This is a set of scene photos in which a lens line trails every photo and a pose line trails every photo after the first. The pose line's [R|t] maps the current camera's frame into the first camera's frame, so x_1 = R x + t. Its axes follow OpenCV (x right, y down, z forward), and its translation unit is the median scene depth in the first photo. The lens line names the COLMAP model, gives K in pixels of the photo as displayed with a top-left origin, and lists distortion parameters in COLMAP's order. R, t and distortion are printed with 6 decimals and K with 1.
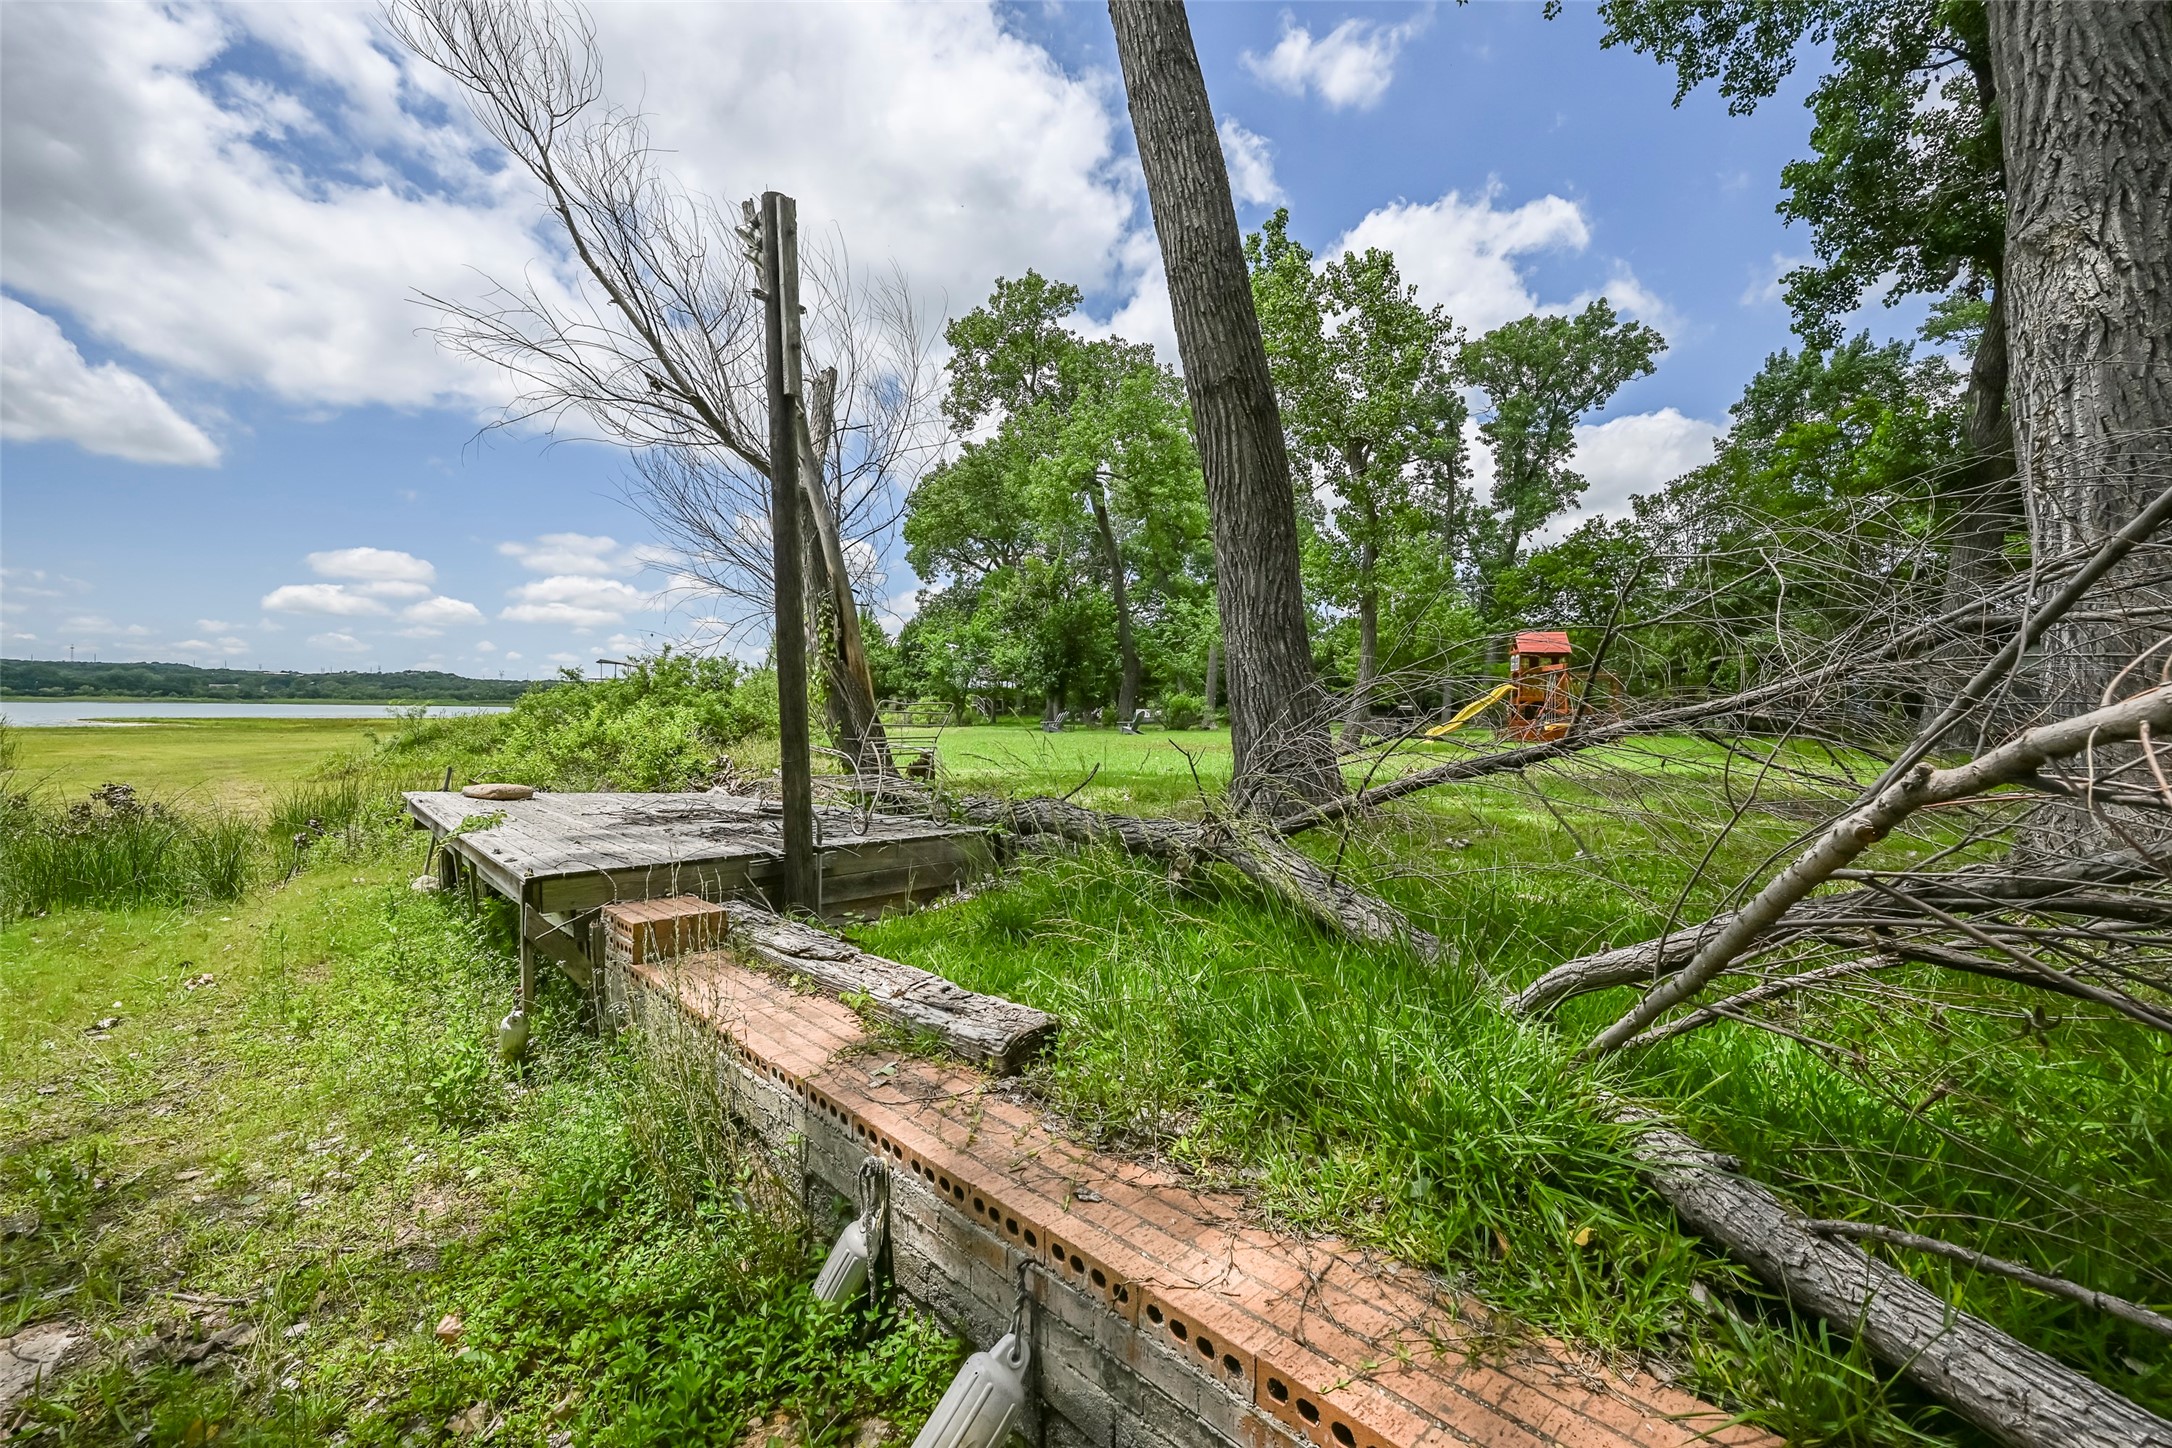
lens RADIAL K [[854.6, 0, 1077.5], [0, 854.6, 728.2], [0, 0, 1]] dist [0.002070, 0.000442]
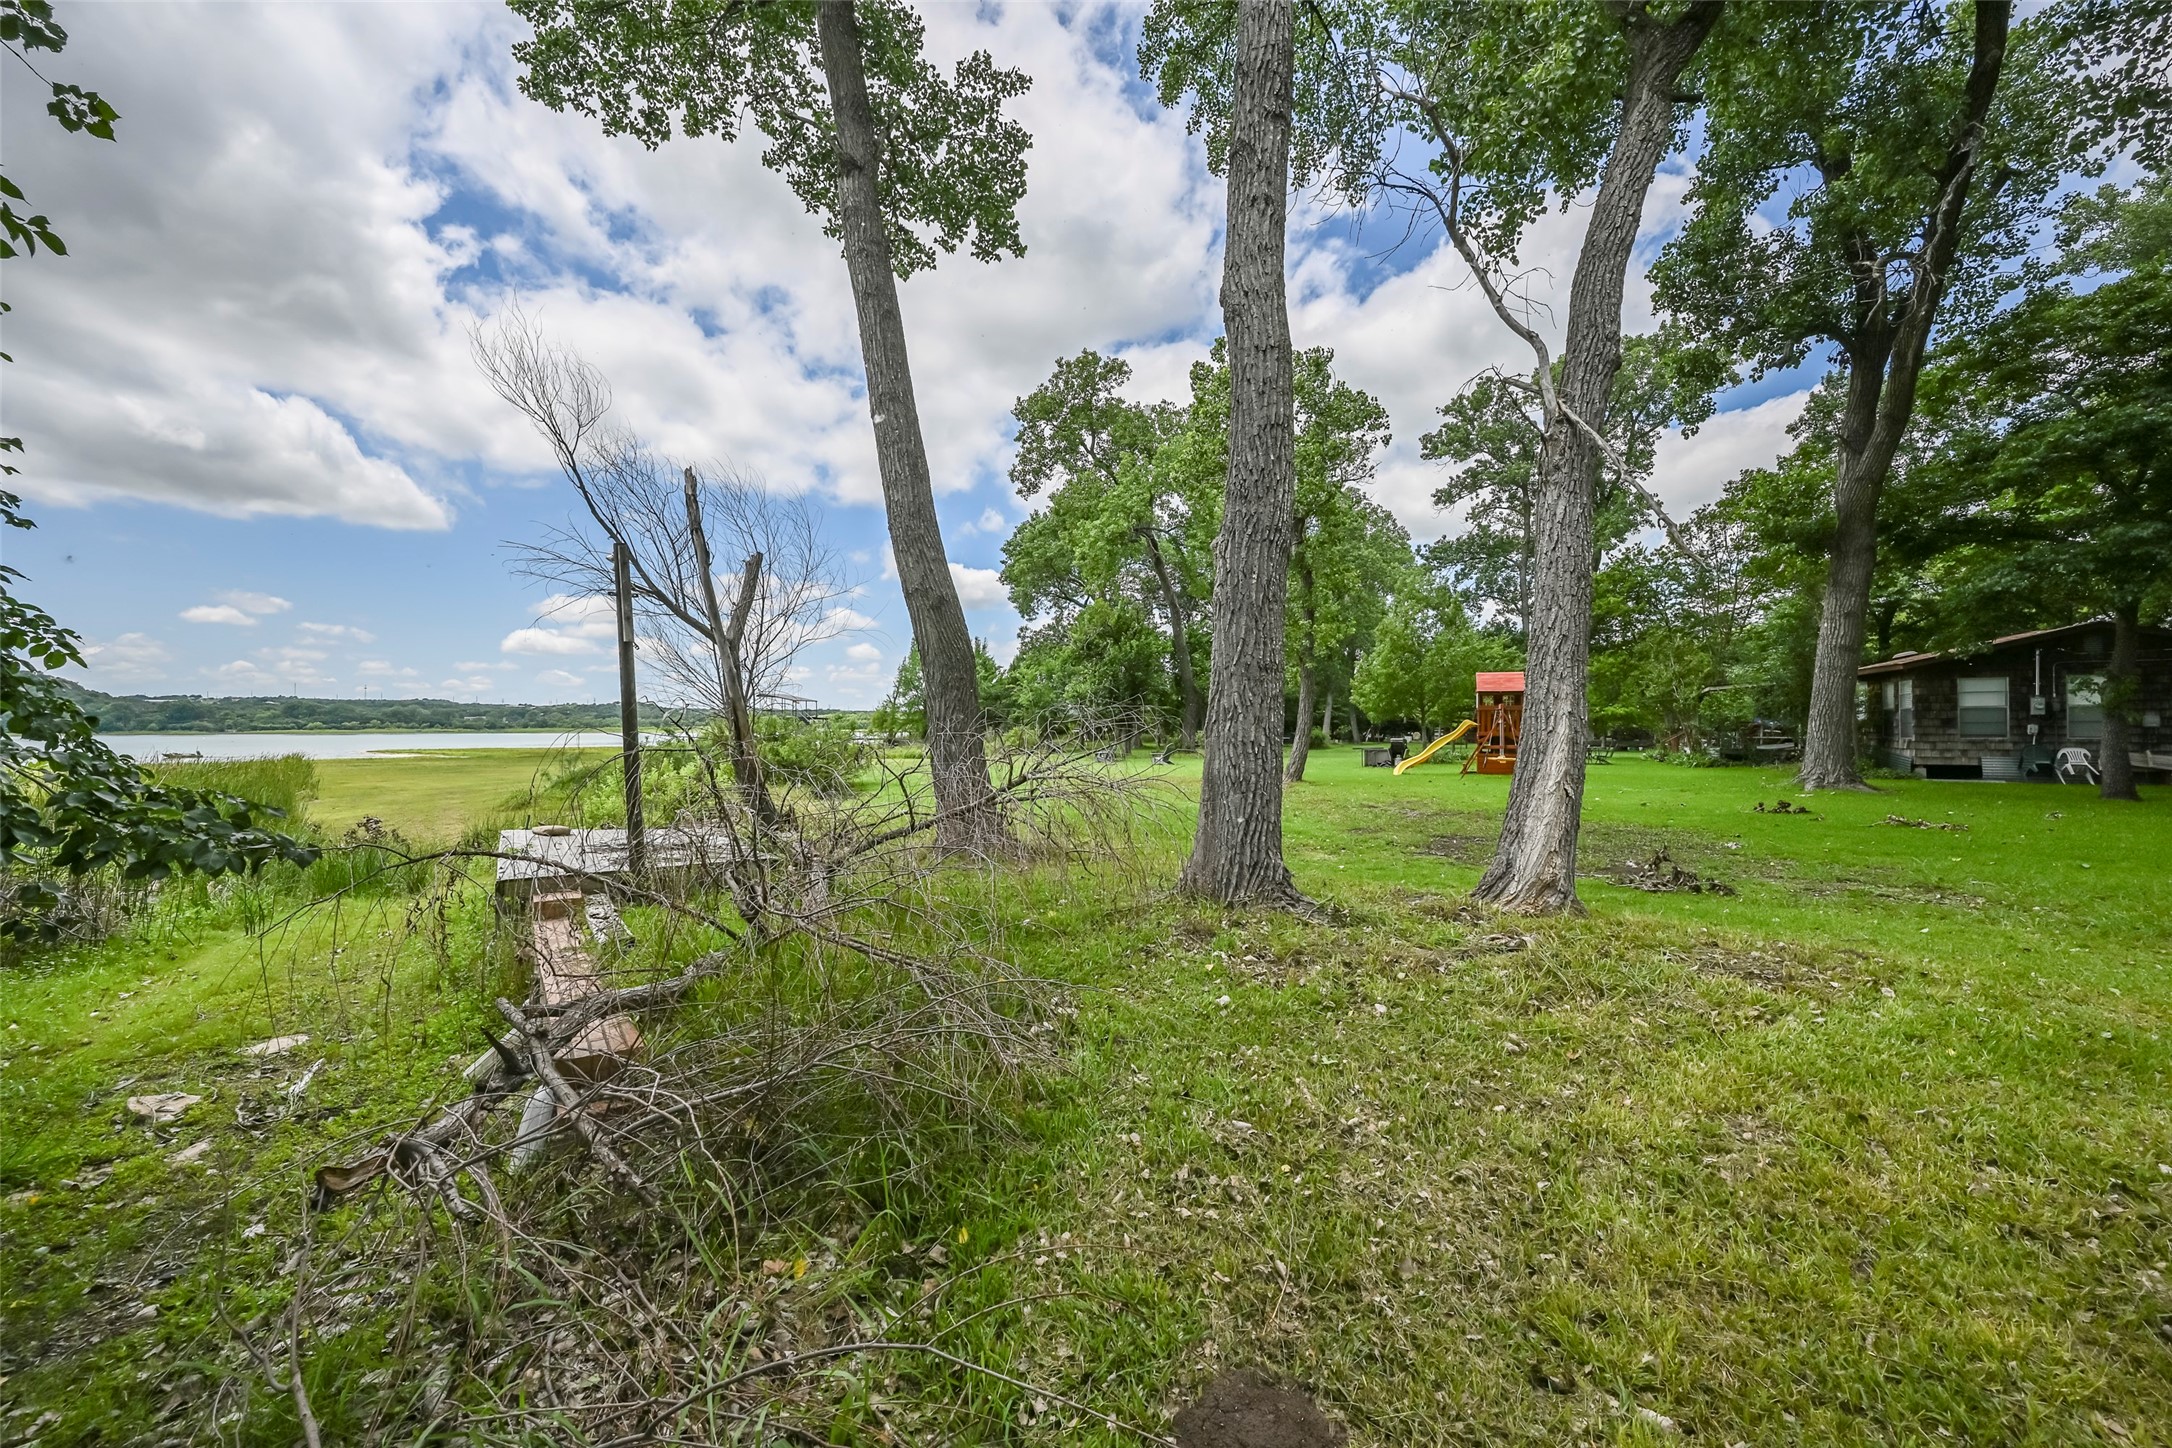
lens RADIAL K [[854.6, 0, 1096.0], [0, 854.6, 727.8], [0, 0, 1]] dist [0.002070, 0.000442]
pose [[0.987325, -0.014292, -0.158068, 0.108558], [0.011257, 0.999735, -0.020084, -0.013606], [0.158314, 0.018050, 0.987224, -0.081964]]
